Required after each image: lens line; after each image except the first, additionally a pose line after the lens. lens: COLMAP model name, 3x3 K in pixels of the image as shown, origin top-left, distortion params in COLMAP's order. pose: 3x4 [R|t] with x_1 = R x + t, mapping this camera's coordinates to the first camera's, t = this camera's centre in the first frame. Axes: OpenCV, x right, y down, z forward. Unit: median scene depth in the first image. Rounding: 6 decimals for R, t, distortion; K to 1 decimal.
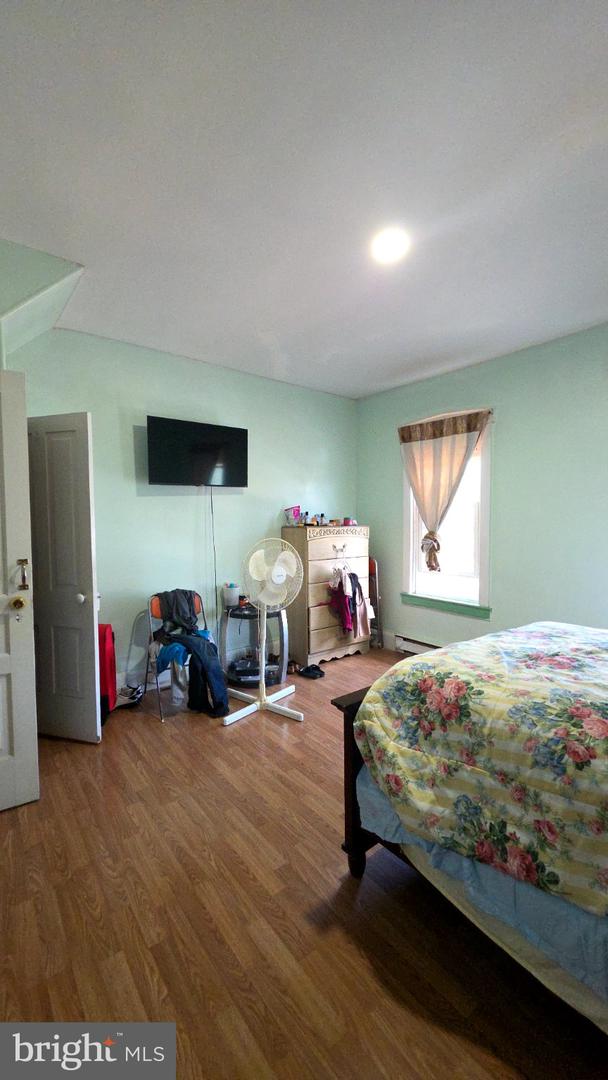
lens RADIAL K [[430.5, 0, 301.9], [0, 430.5, 540.0], [0, 0, 1]] dist [-0.003336, -0.000705]
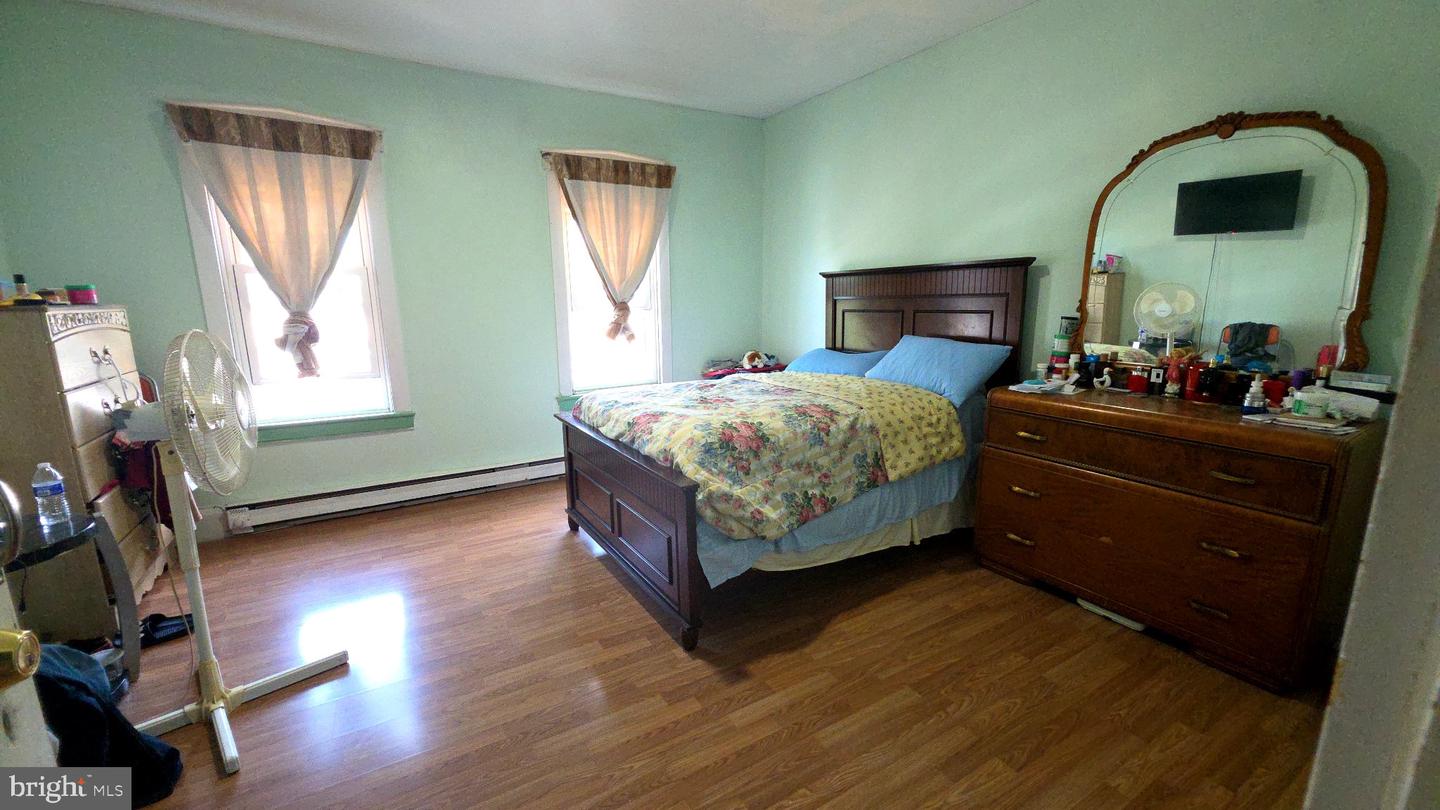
lens RADIAL K [[575.8, 0, 721.8], [0, 575.8, 409.4], [0, 0, 1]] dist [-0.000309, -0.000174]
pose [[0.110747, -0.188926, 0.975726, -1.221547], [0.051263, 0.981545, 0.184234, -0.011320], [-0.992526, 0.029616, 0.118388, 0.862121]]
